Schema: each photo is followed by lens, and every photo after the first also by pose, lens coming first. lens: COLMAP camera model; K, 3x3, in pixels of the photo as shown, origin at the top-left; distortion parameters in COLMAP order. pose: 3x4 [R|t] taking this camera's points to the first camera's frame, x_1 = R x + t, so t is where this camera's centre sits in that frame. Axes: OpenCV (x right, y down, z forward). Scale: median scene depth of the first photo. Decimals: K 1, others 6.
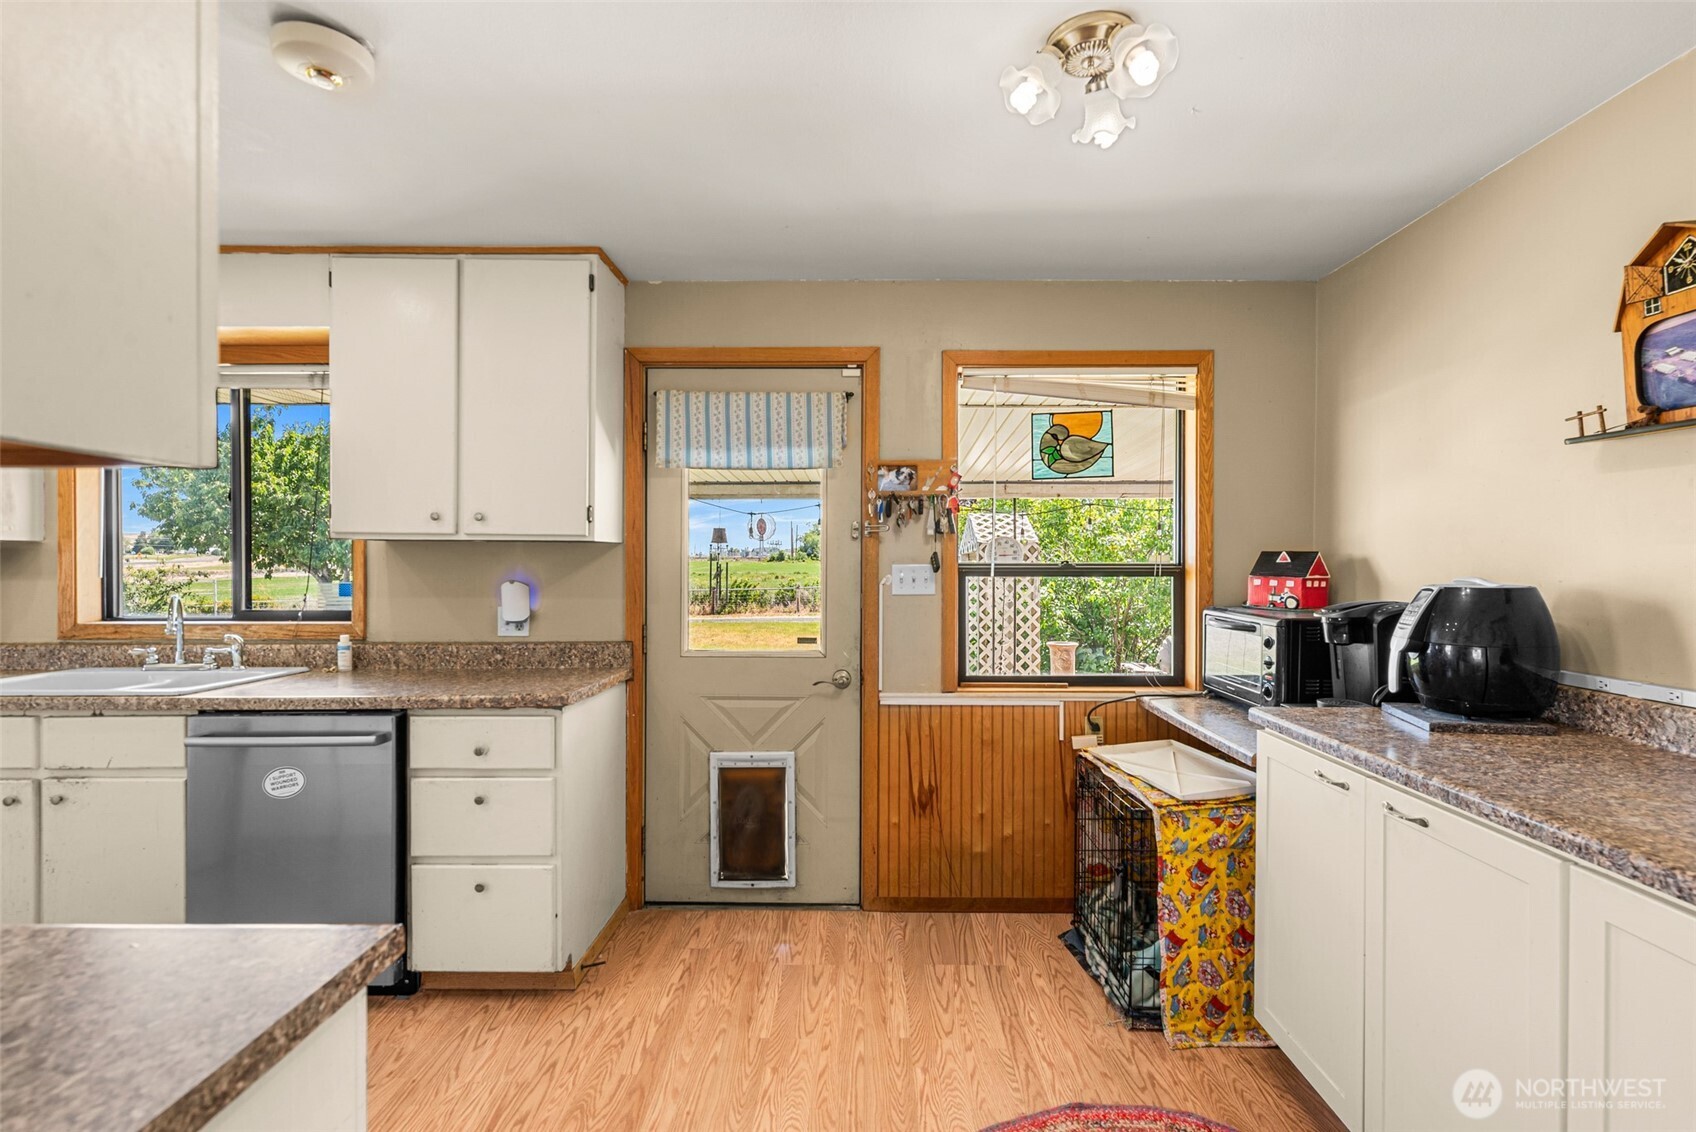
lens RADIAL K [[805.6, 0, 848.0], [0, 805.6, 566.0], [0, 0, 1]] dist [0.002403, 0.000105]
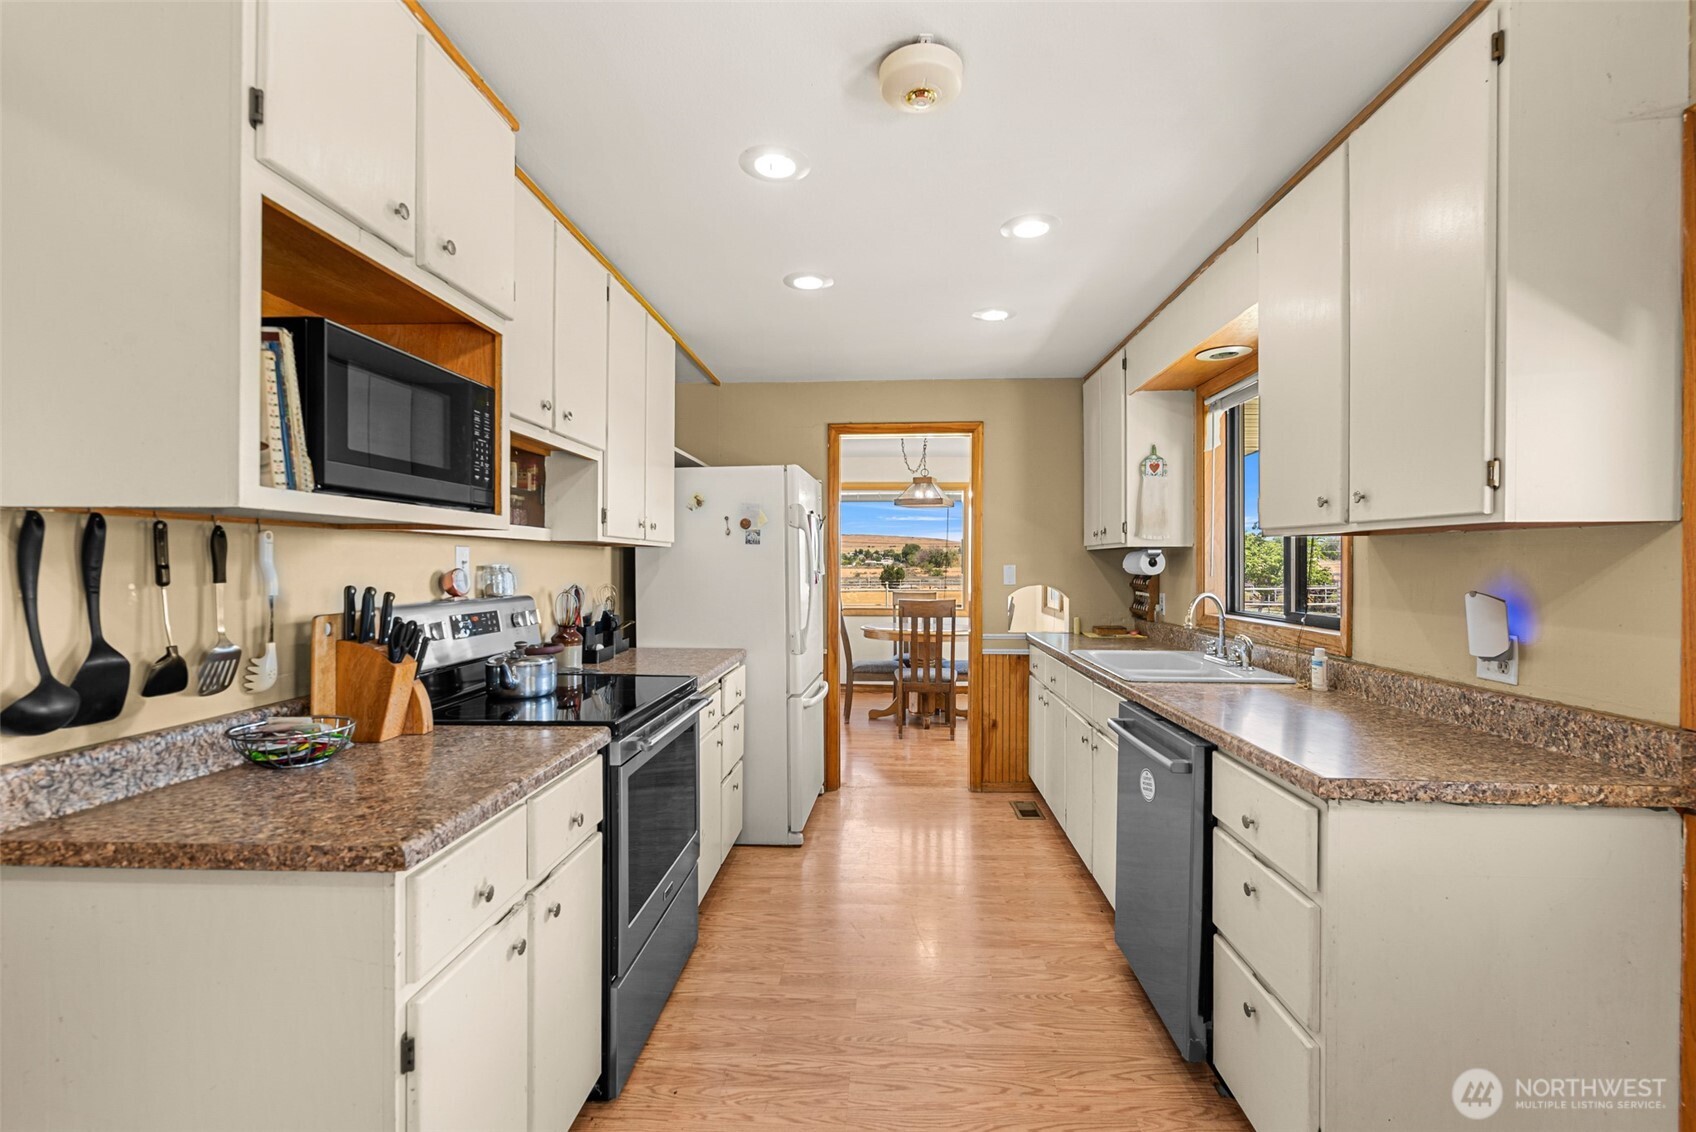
lens RADIAL K [[748.8, 0, 857.7], [0, 748.8, 564.6], [0, 0, 1]] dist [-0.000397, -0.000333]
pose [[-0.028552, -0.000834, -0.999592, 0.179110], [-0.005563, 0.999984, -0.000676, 0.000548], [0.999577, 0.005541, -0.028556, 0.529813]]
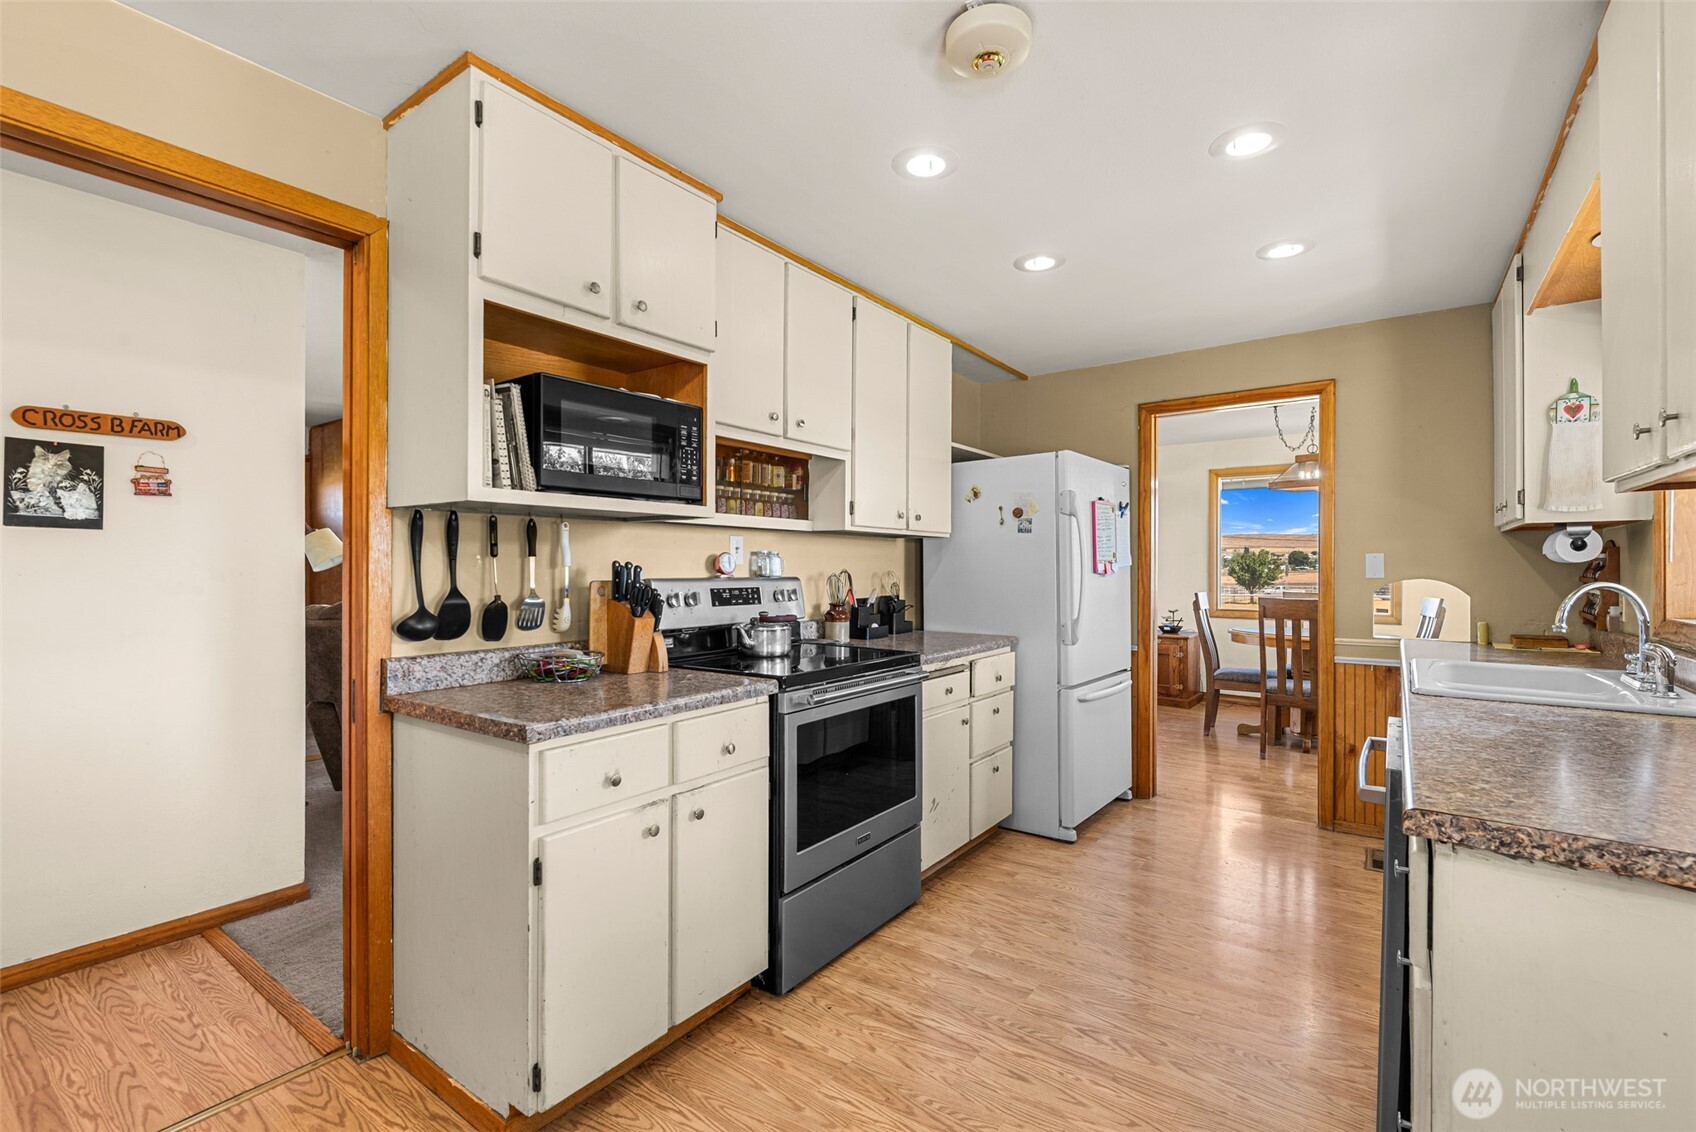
lens RADIAL K [[746.1, 0, 859.3], [0, 746.1, 566.0], [0, 0, 1]] dist [0.000767, -0.000502]
pose [[-0.567671, -0.002958, -0.823250, 0.126370], [-0.004465, 0.999990, -0.000514, 0.022612], [0.823243, 0.003384, -0.567679, 0.783984]]
